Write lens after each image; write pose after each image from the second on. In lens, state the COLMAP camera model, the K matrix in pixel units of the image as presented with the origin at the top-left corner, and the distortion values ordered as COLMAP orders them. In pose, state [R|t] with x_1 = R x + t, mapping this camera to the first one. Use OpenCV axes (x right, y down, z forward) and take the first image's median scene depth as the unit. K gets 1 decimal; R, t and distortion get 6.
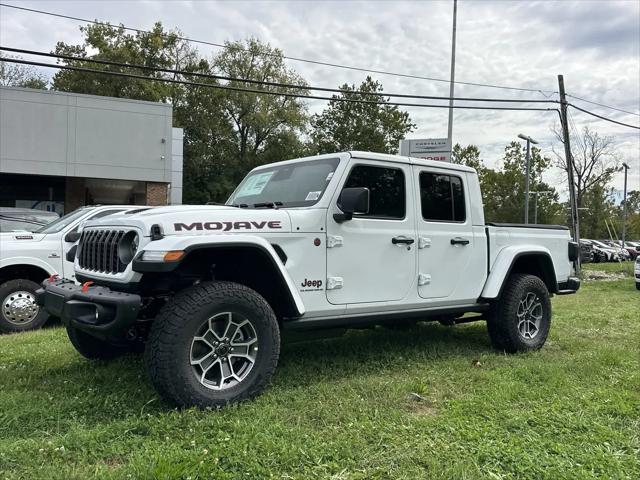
lens RADIAL K [[561.7, 0, 320.0], [0, 561.7, 240.0], [0, 0, 1]] dist [0.122709, -0.199381]
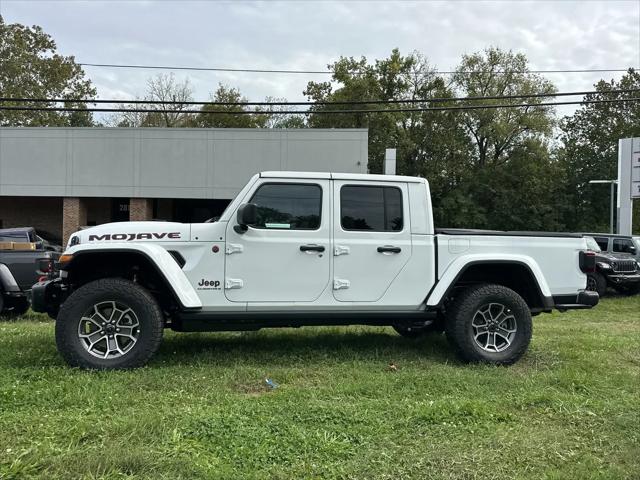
lens RADIAL K [[561.7, 0, 320.0], [0, 561.7, 240.0], [0, 0, 1]] dist [0.122709, -0.199381]
pose [[0.893215, -0.010607, -0.449504, 0.062079], [-0.001246, 0.999659, -0.026065, 0.001254], [0.449627, 0.023842, 0.892898, 0.001293]]
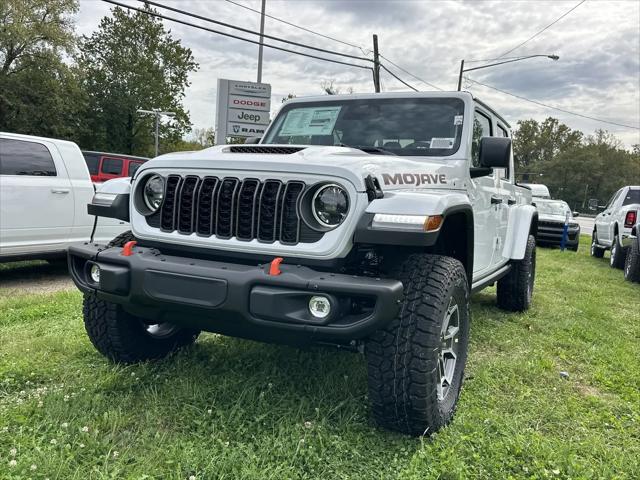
lens RADIAL K [[561.7, 0, 320.0], [0, 561.7, 240.0], [0, 0, 1]] dist [0.122709, -0.199381]
pose [[0.912236, 0.002346, 0.409657, -0.044106], [-0.041295, 0.995417, 0.086257, -0.000317], [-0.407577, -0.095604, 0.908152, 0.028053]]
